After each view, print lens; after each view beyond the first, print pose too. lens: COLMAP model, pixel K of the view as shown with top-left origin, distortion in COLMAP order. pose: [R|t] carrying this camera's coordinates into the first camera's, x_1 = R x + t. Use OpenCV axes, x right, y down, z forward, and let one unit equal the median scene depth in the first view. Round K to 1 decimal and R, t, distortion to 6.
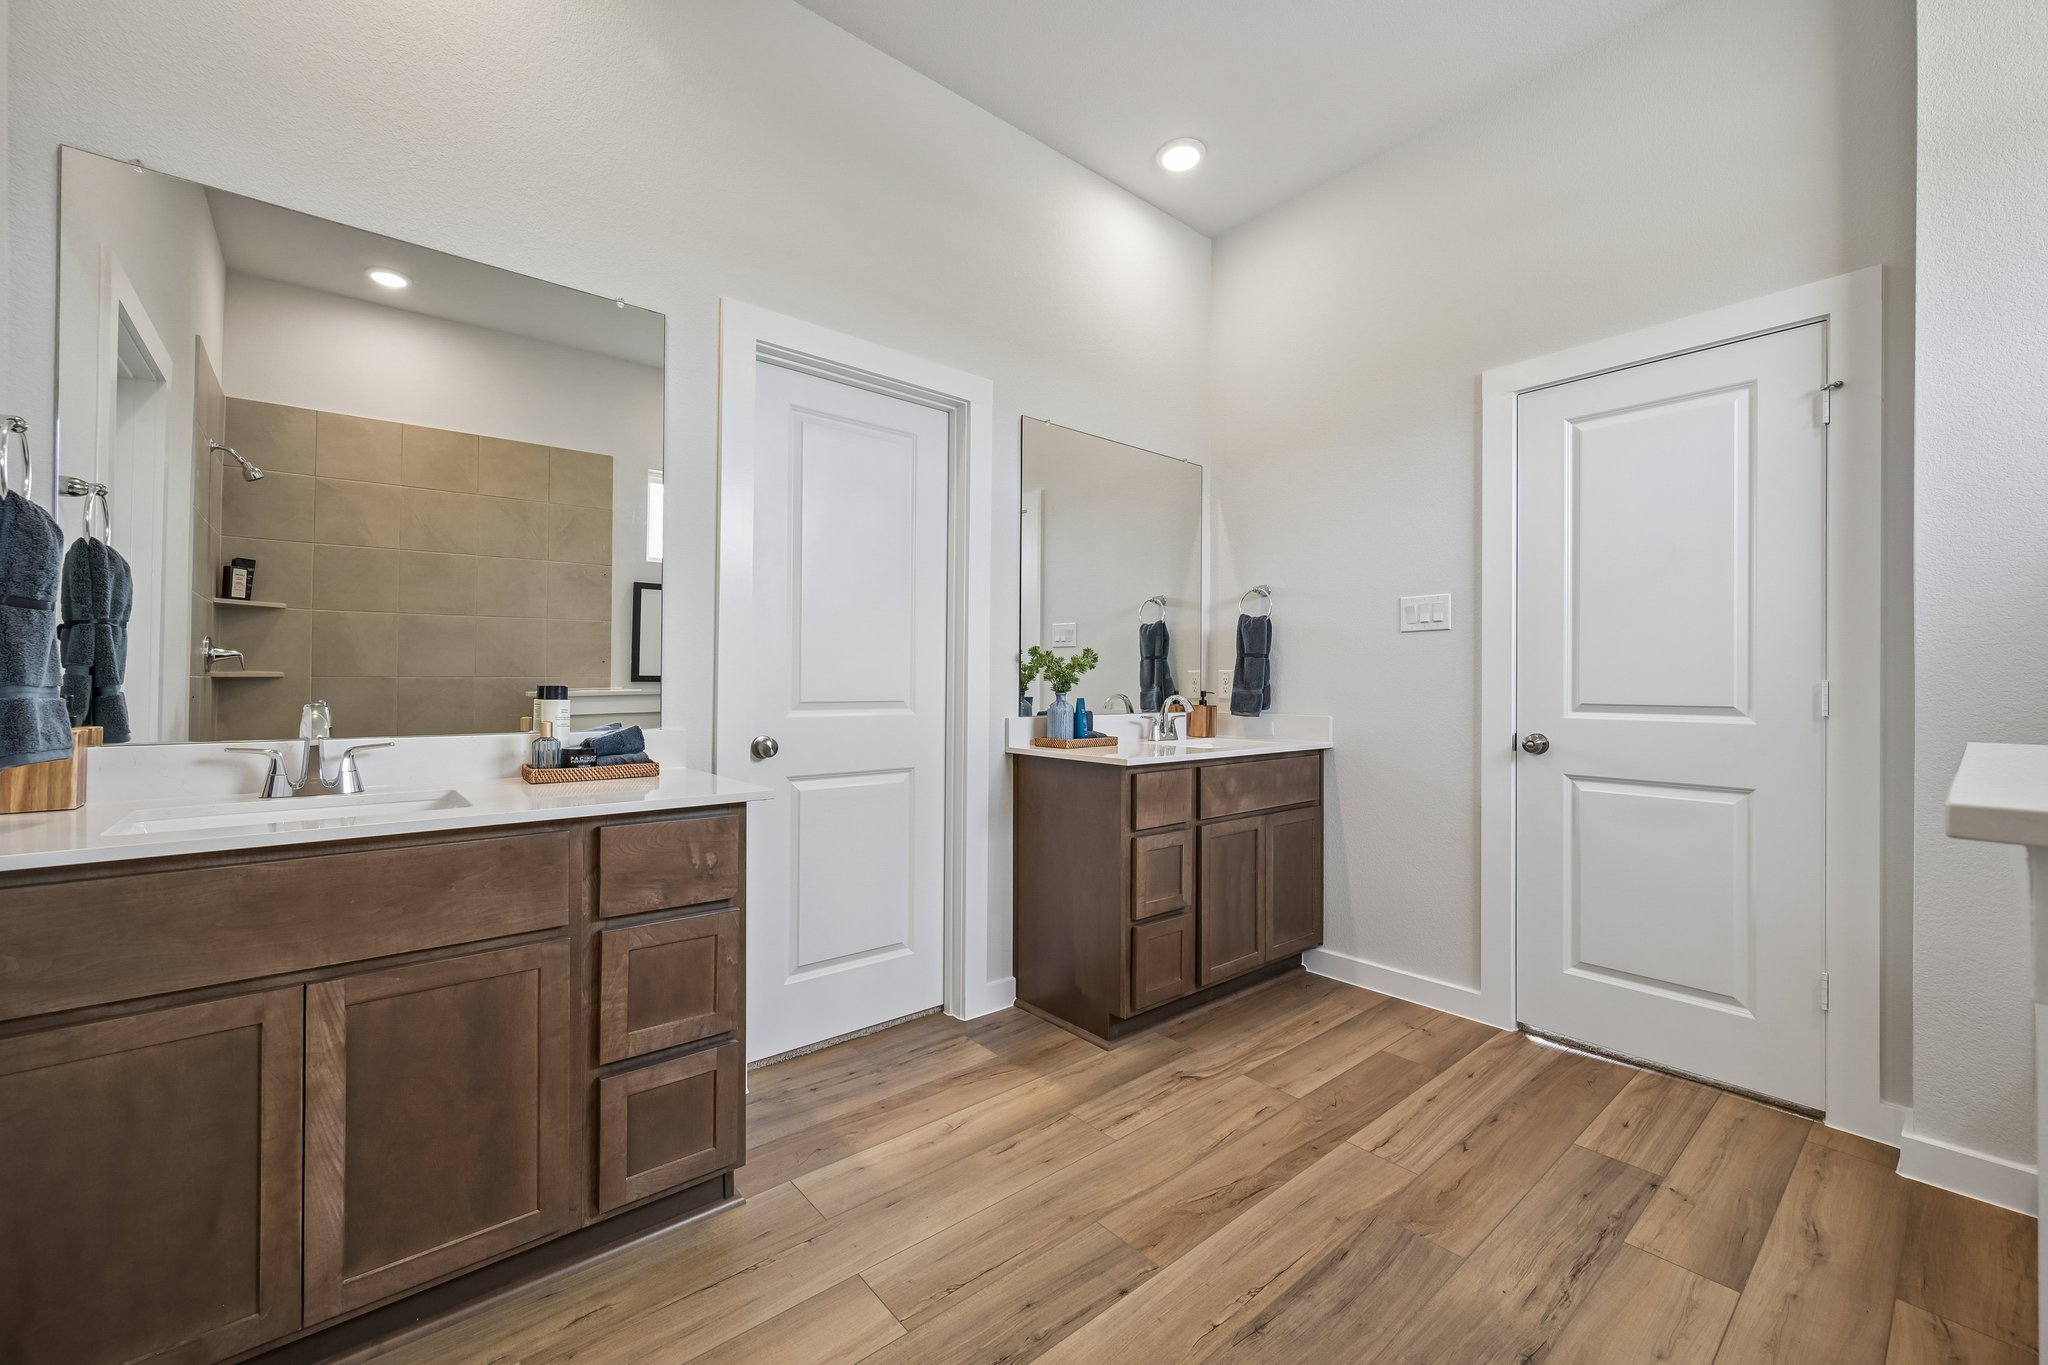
lens RADIAL K [[796.5, 0, 1024.0], [0, 796.5, 682.5], [0, 0, 1]] dist [-0.001030, -0.000192]
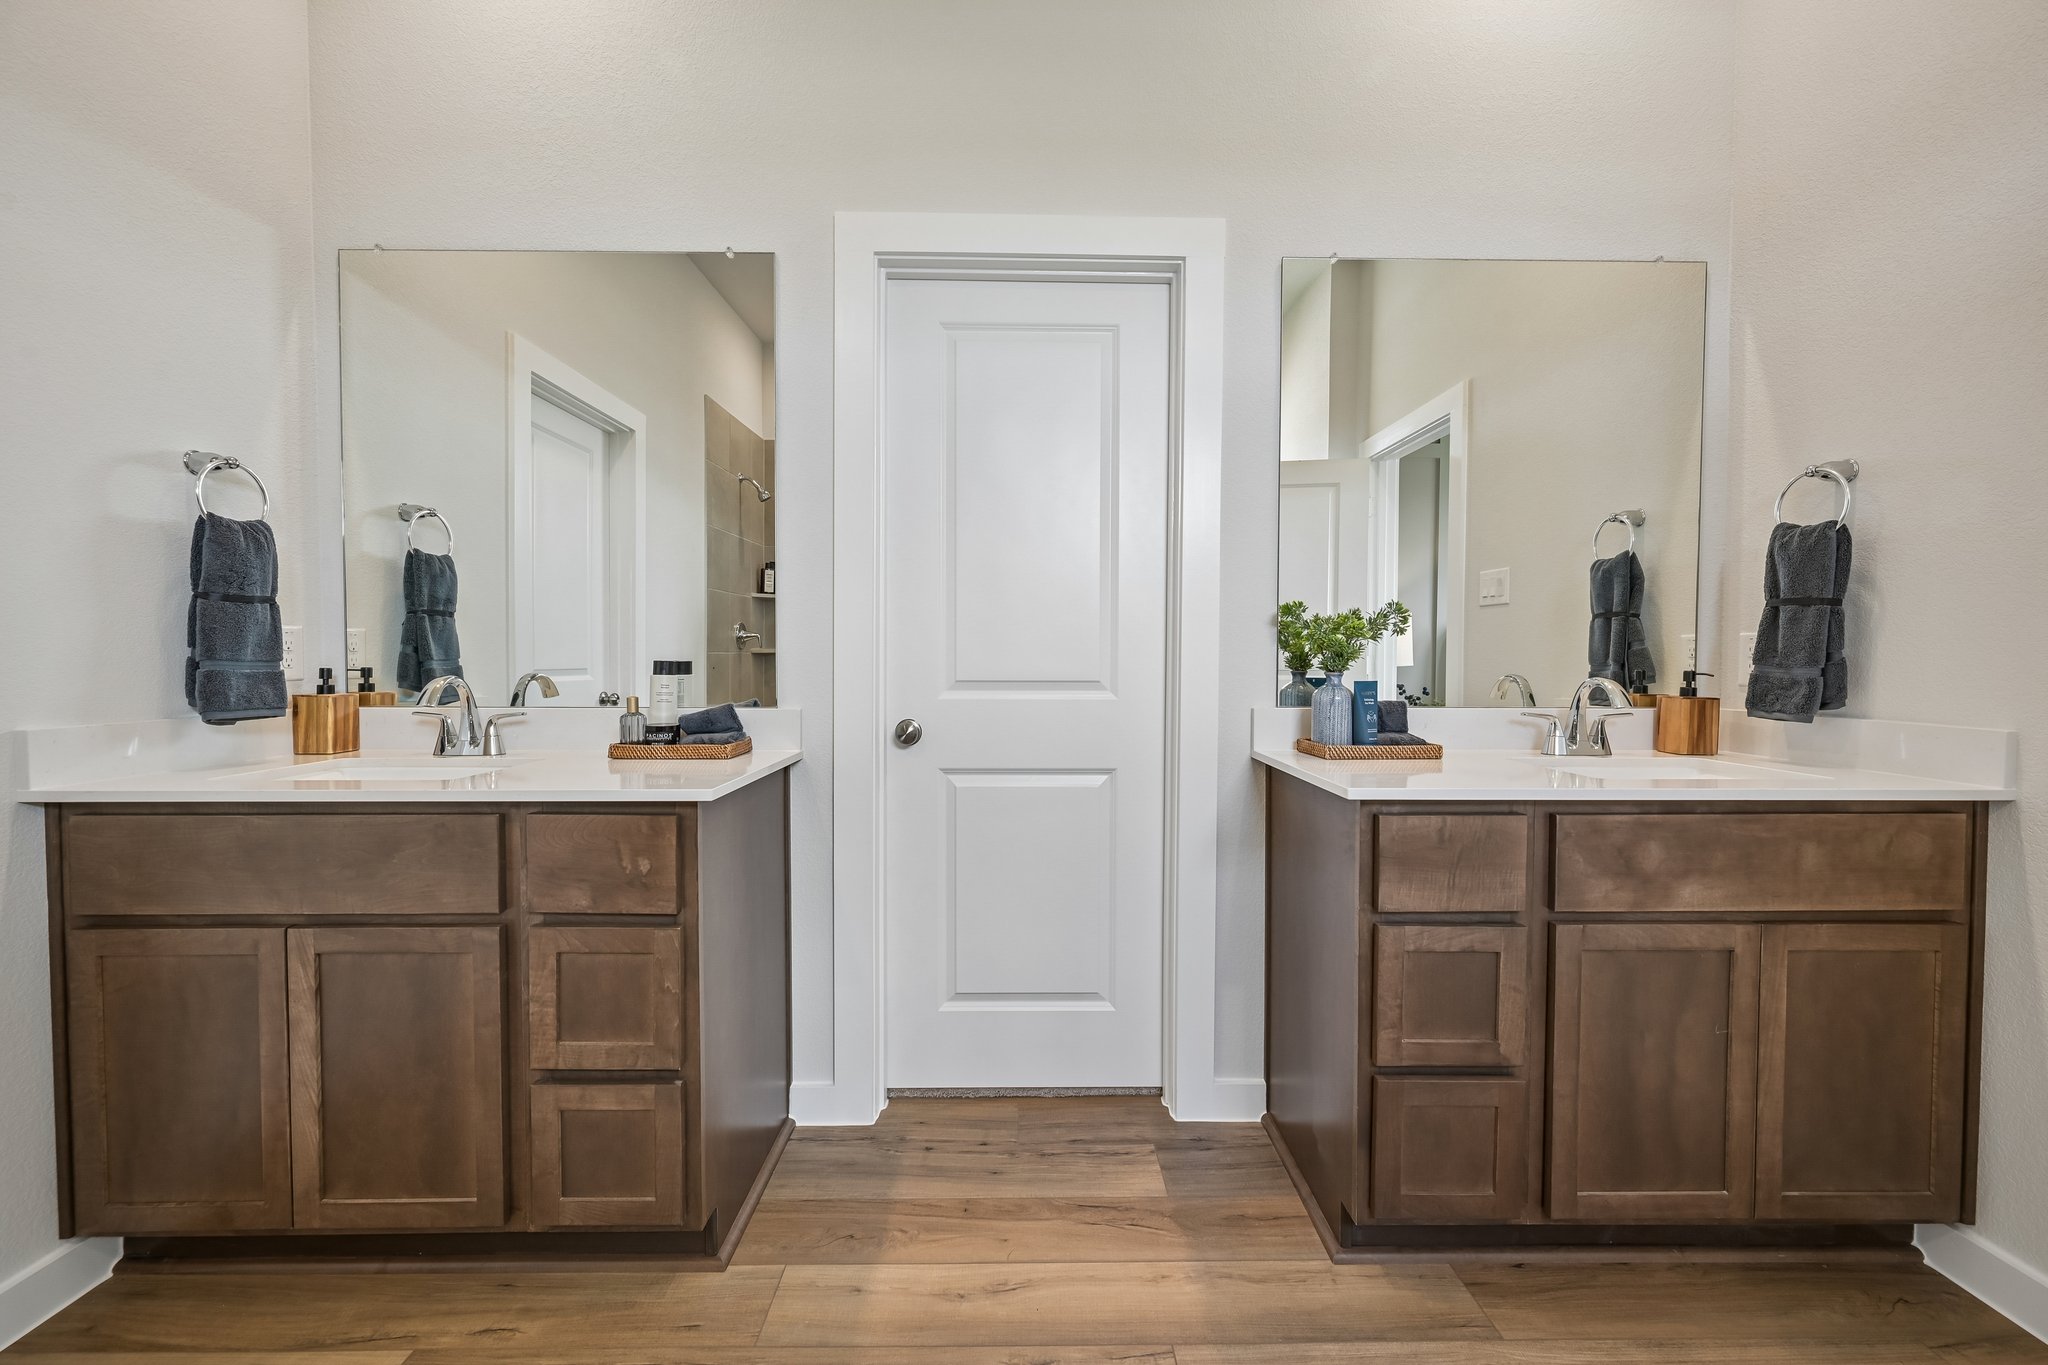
lens RADIAL K [[796.5, 0, 1024.0], [0, 796.5, 682.5], [0, 0, 1]] dist [-0.001030, -0.000192]
pose [[0.778300, 0.016227, -0.627683, 0.284318], [0.001910, 0.999600, 0.028211, 0.002711], [0.627890, -0.023156, 0.777958, 0.375456]]
